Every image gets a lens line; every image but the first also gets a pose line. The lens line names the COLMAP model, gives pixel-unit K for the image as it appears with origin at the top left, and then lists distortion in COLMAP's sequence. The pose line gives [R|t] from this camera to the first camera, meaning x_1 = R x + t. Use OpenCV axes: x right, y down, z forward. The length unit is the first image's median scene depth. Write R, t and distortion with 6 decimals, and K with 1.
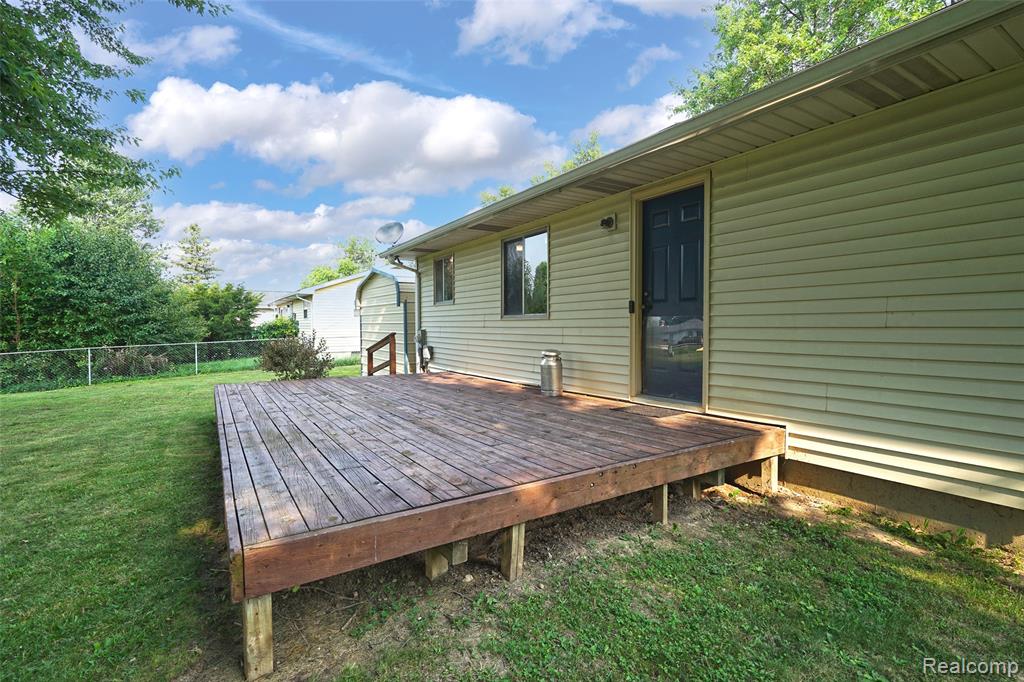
lens RADIAL K [[482.7, 0, 513.4], [0, 482.7, 330.7], [0, 0, 1]] dist [0.001045, 0.000000]
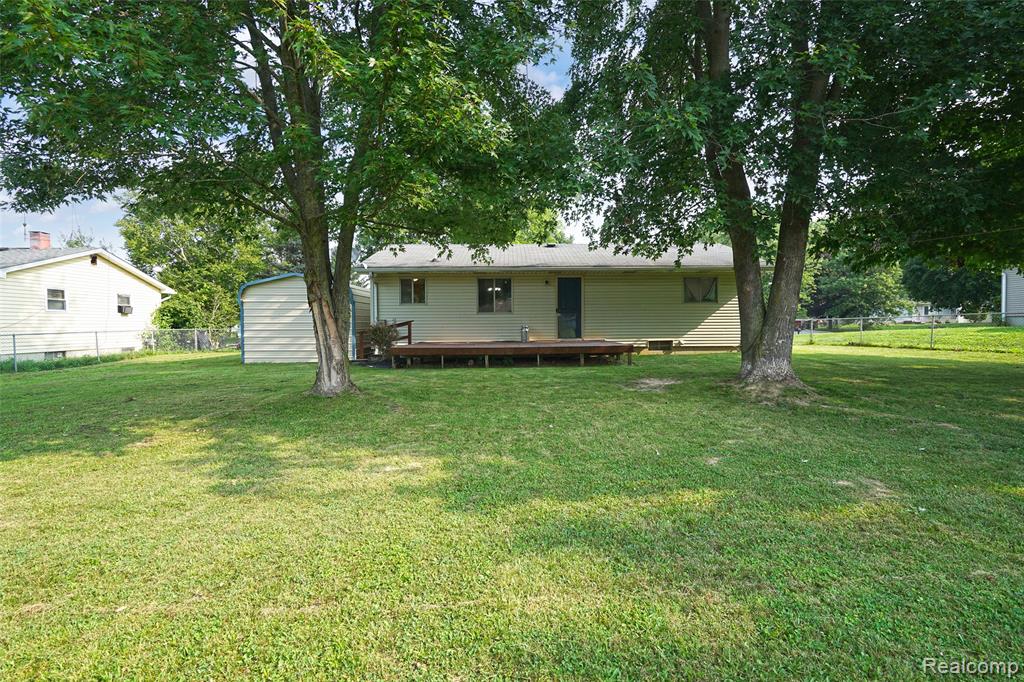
lens RADIAL K [[490.2, 0, 513.2], [0, 490.2, 335.7], [0, 0, 1]] dist [0.000161, -0.000119]
pose [[0.497923, -0.004400, 0.867210, -2.365314], [0.014177, 0.999895, -0.003067, 0.107344], [-0.867106, 0.013822, 0.497933, -0.310278]]
